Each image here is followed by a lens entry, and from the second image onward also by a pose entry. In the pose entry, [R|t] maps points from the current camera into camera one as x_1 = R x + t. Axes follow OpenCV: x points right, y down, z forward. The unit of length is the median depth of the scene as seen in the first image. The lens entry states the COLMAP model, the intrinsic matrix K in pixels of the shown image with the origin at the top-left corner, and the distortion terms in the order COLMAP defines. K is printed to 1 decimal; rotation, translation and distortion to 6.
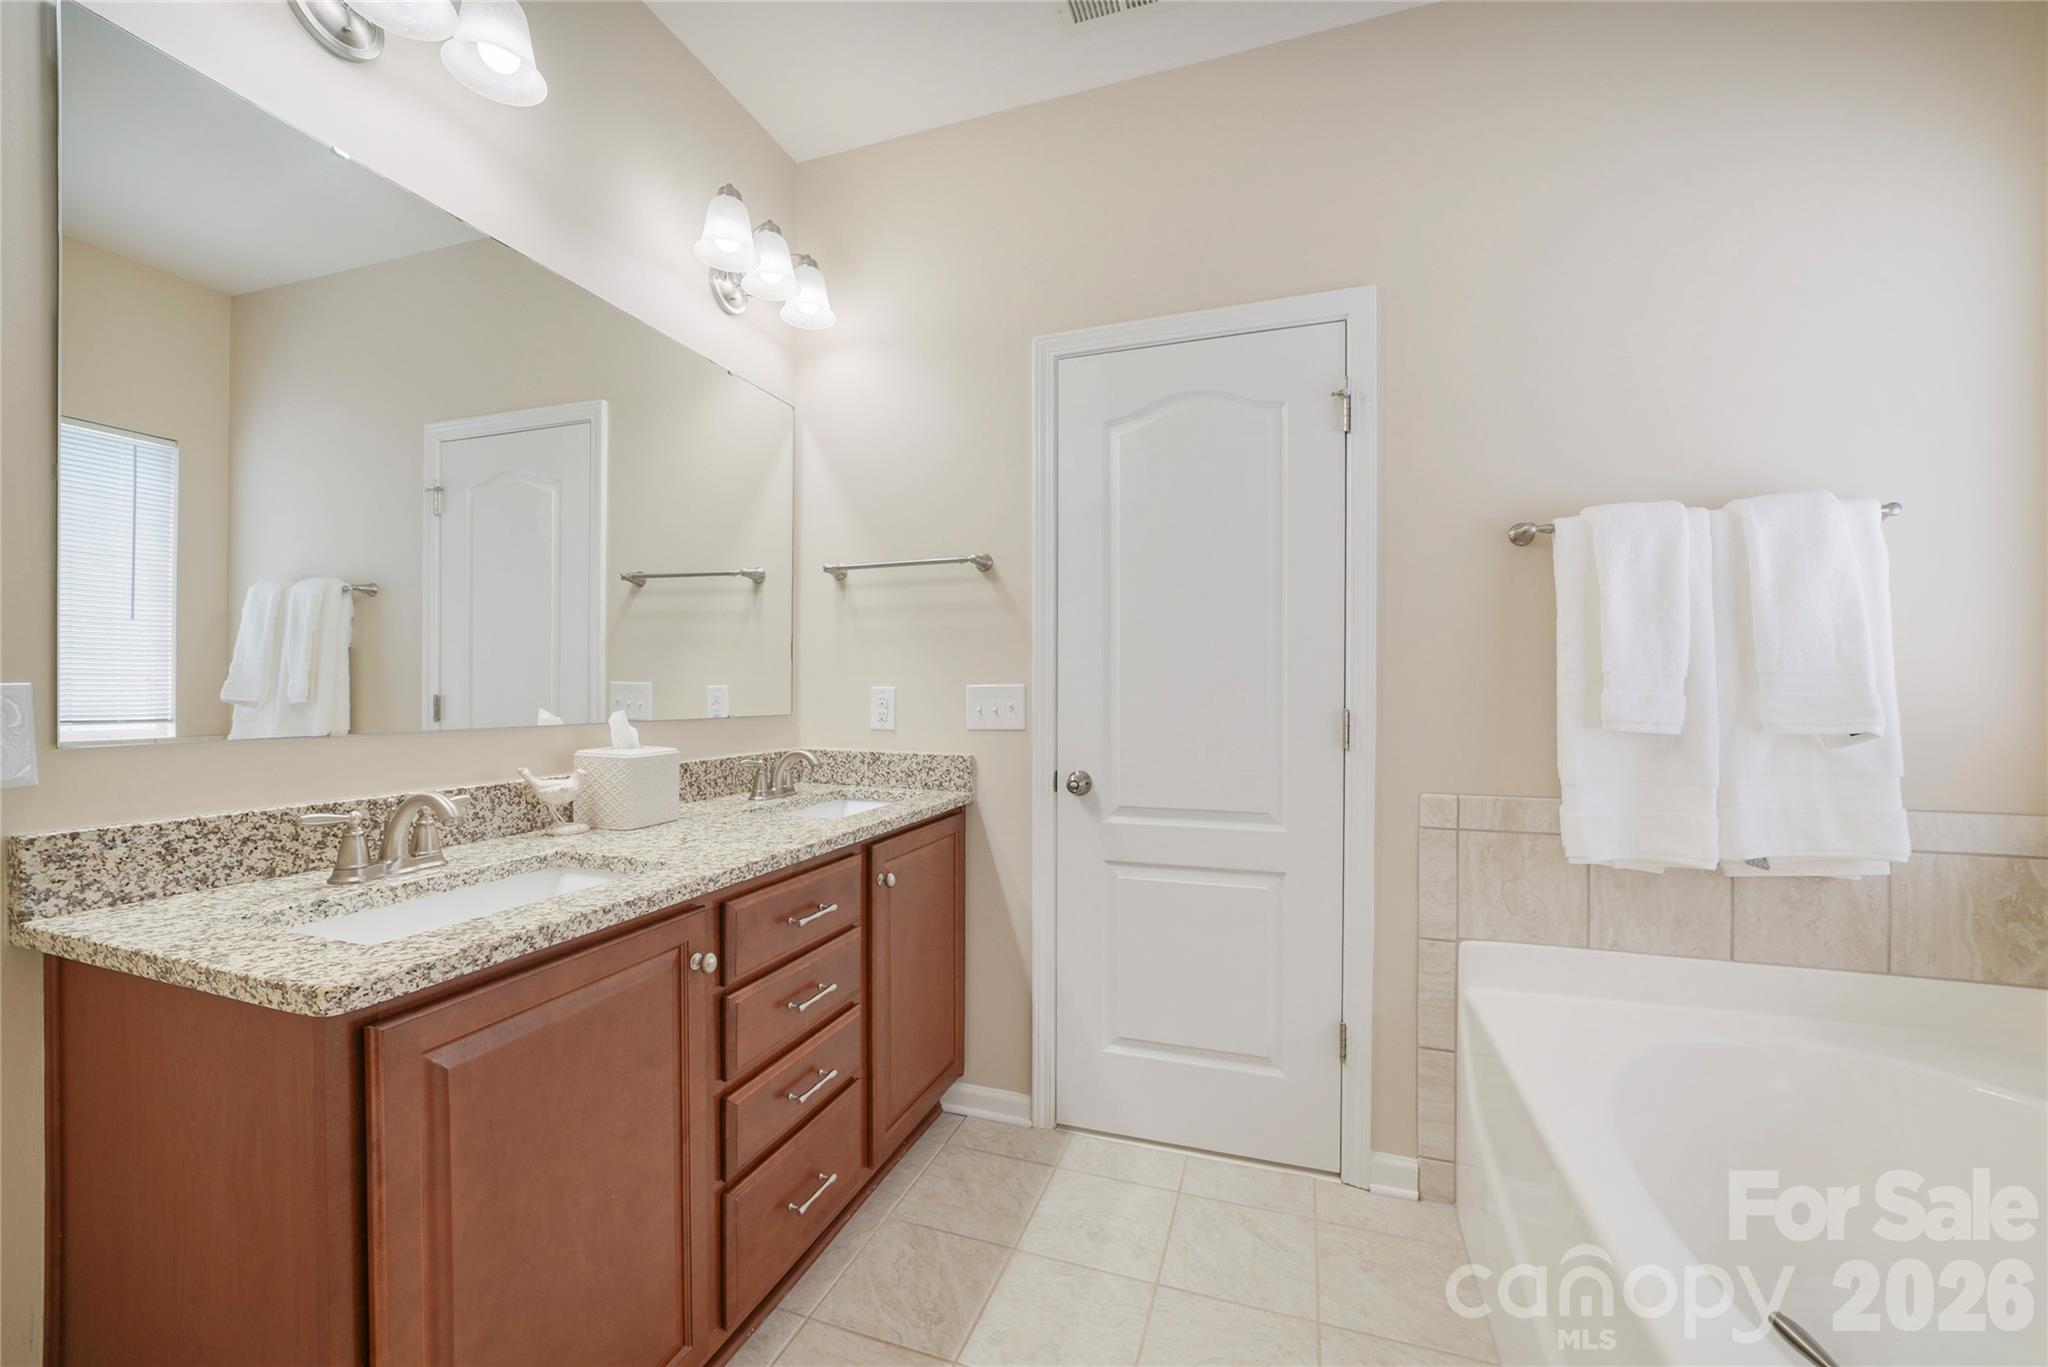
lens RADIAL K [[797.0, 0, 1023.9], [0, 797.0, 694.0], [0, 0, 1]] dist [-0.008445, 0.000285]
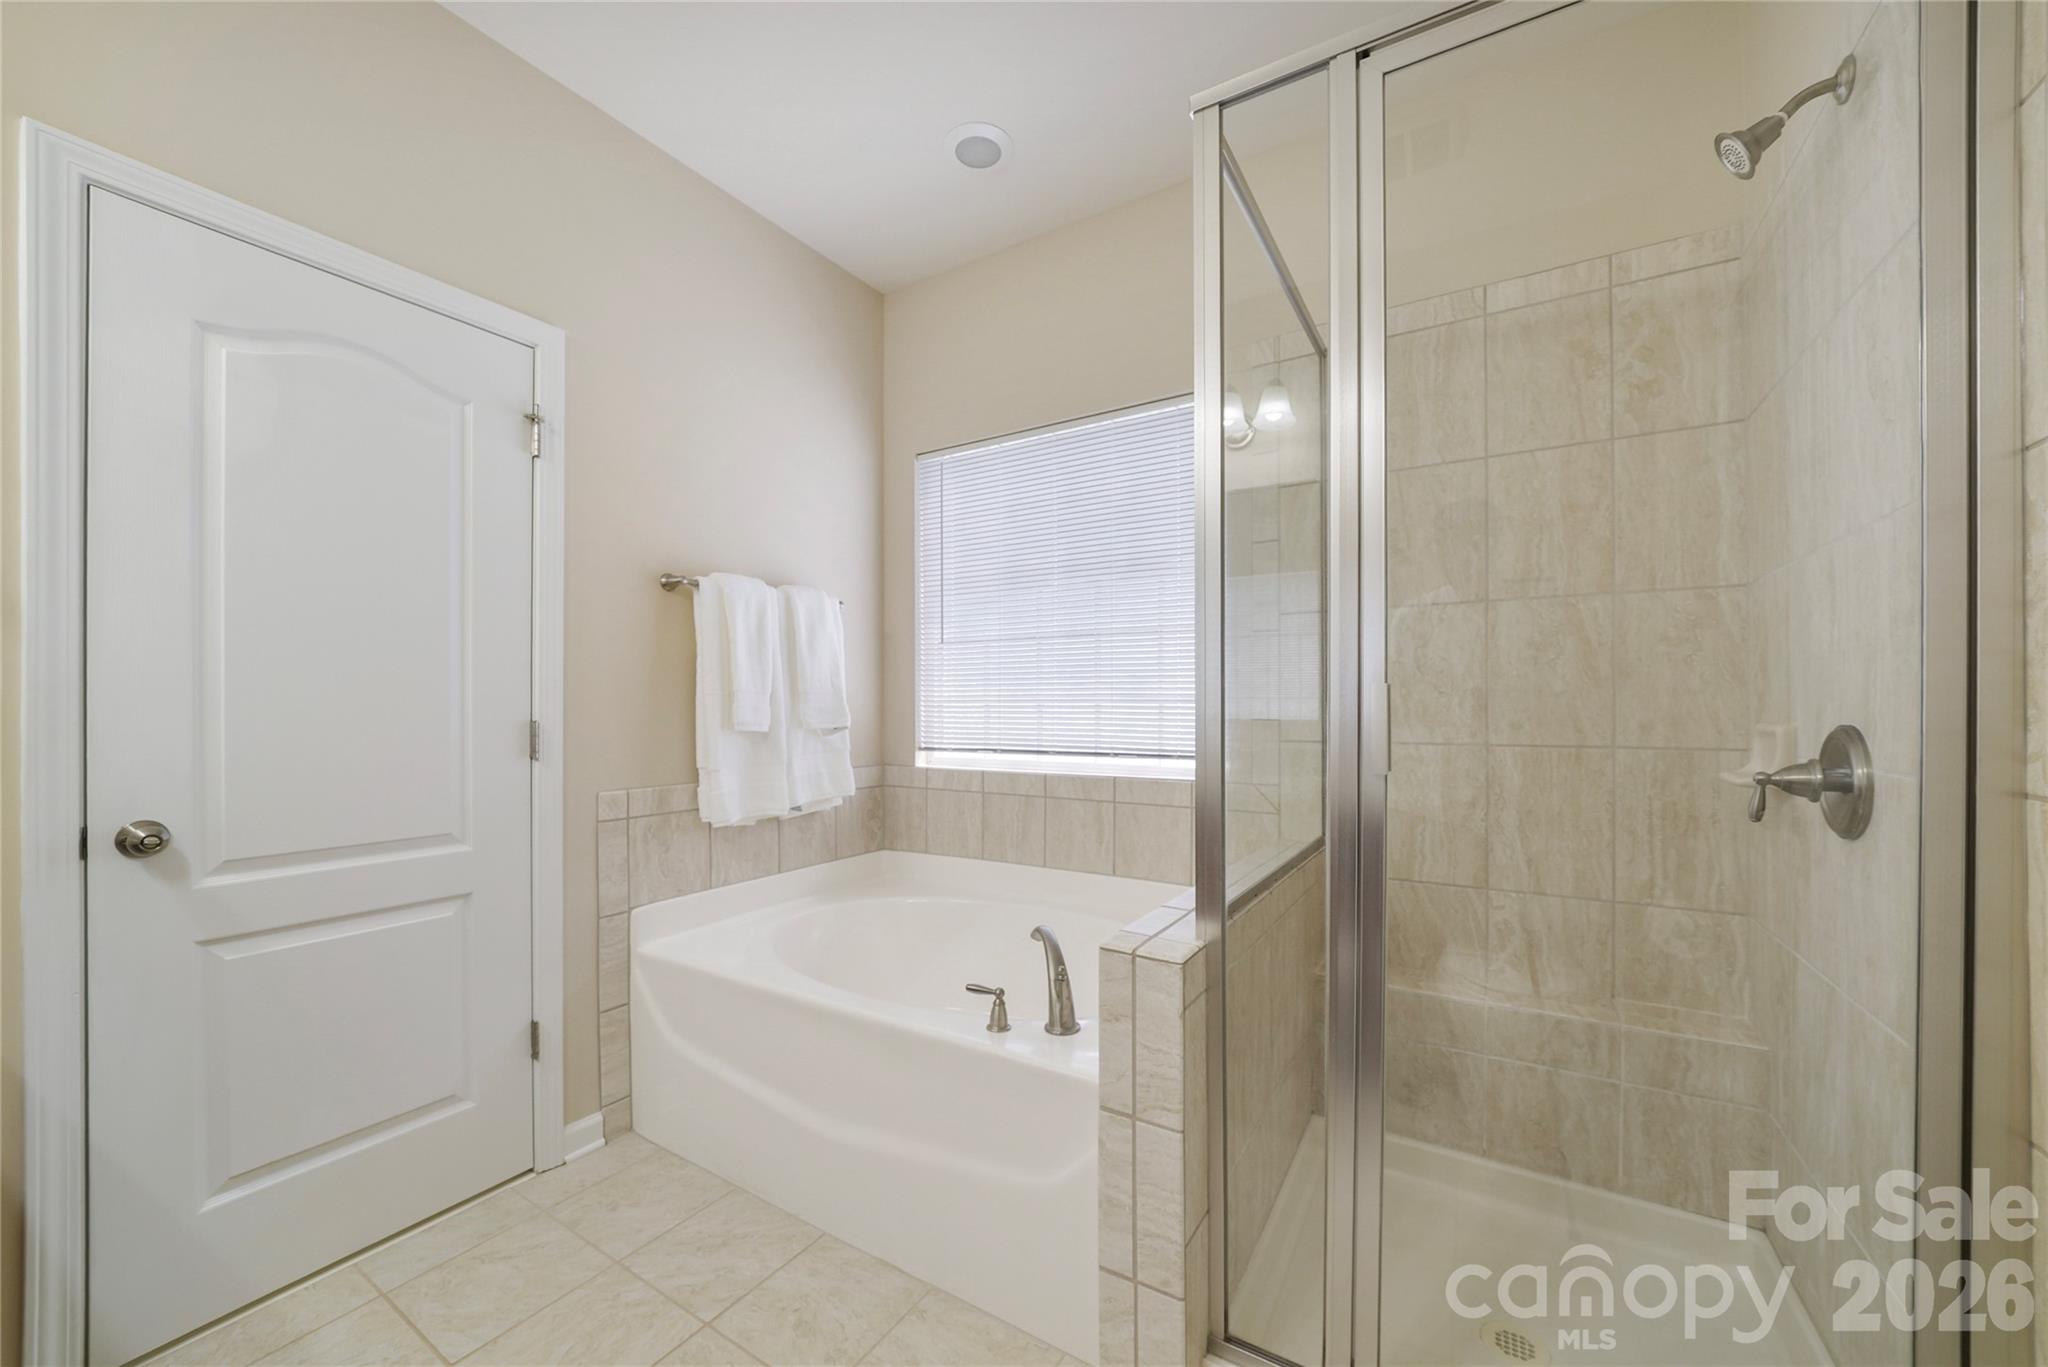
lens RADIAL K [[792.8, 0, 1015.8], [0, 792.8, 711.6], [0, 0, 1]] dist [-0.000100, 0.000013]
pose [[0.225750, -0.007397, 0.974157, -0.499850], [0.005411, 0.999965, 0.006339, 0.004494], [-0.974170, 0.003840, 0.225783, 0.159334]]
